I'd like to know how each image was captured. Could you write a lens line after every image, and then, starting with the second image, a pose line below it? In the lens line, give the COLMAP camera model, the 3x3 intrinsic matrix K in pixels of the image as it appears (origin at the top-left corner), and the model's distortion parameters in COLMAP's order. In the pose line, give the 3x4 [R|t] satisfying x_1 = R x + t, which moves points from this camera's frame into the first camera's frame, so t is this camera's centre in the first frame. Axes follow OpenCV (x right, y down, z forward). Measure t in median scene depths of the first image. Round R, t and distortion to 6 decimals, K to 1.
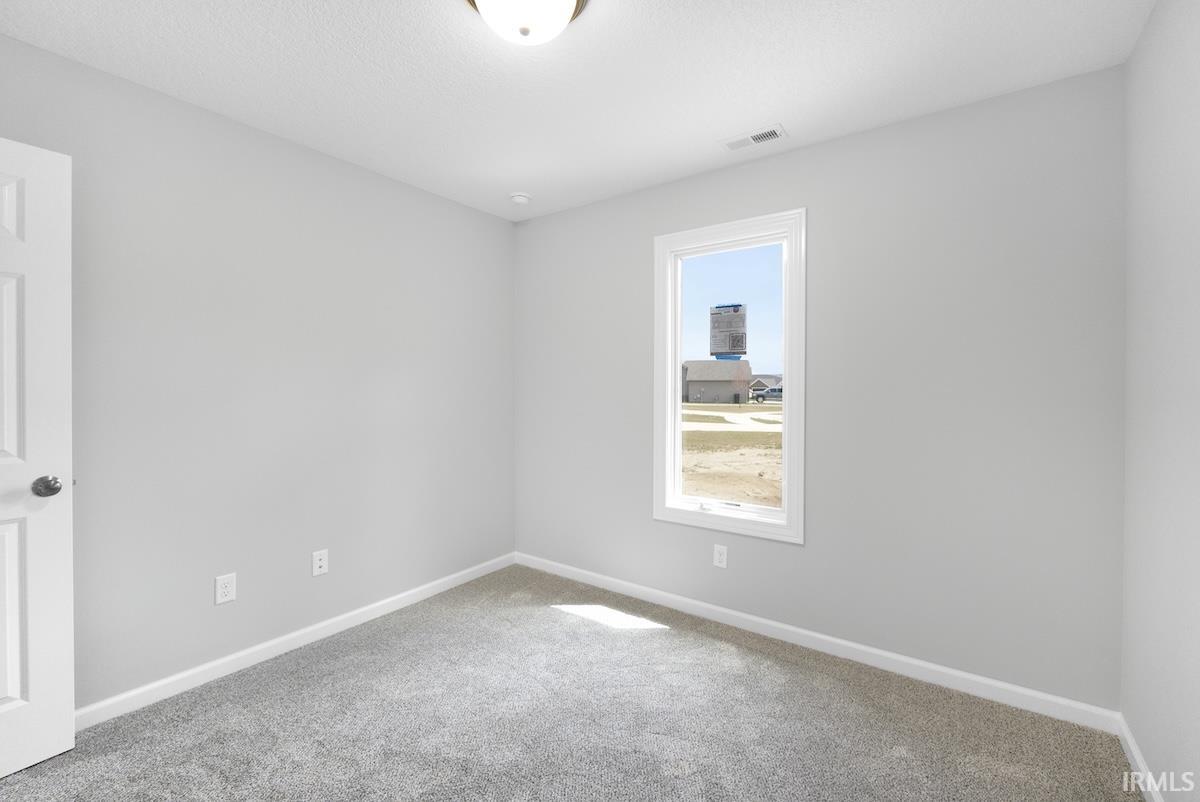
lens RADIAL K [[489.6, 0, 599.6], [0, 489.6, 396.2], [0, 0, 1]] dist [-0.001680, -0.000734]
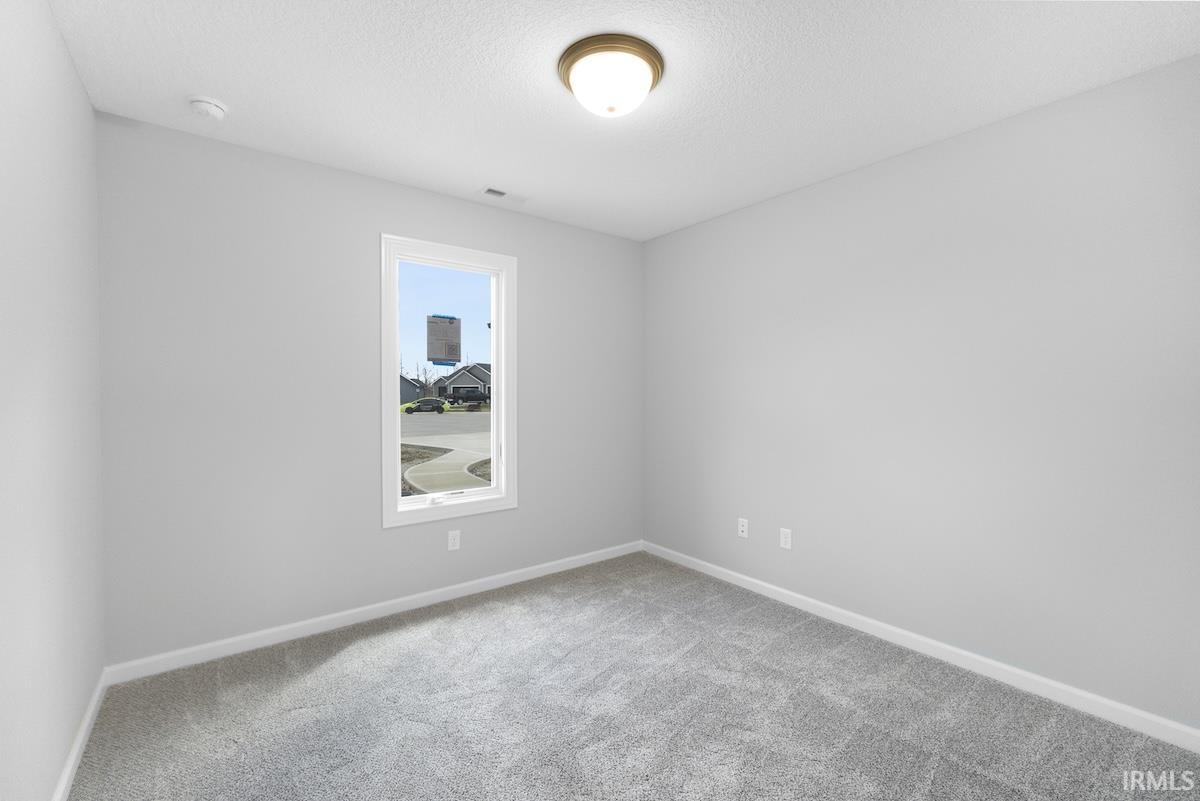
lens RADIAL K [[500.0, 0, 597.0], [0, 500.0, 393.4], [0, 0, 1]] dist [-0.008779, 0.000779]
pose [[0.298471, -0.006235, 0.954398, -0.726269], [0.007593, 0.999963, 0.004159, -0.013251], [-0.954389, 0.006005, 0.298507, 0.330989]]
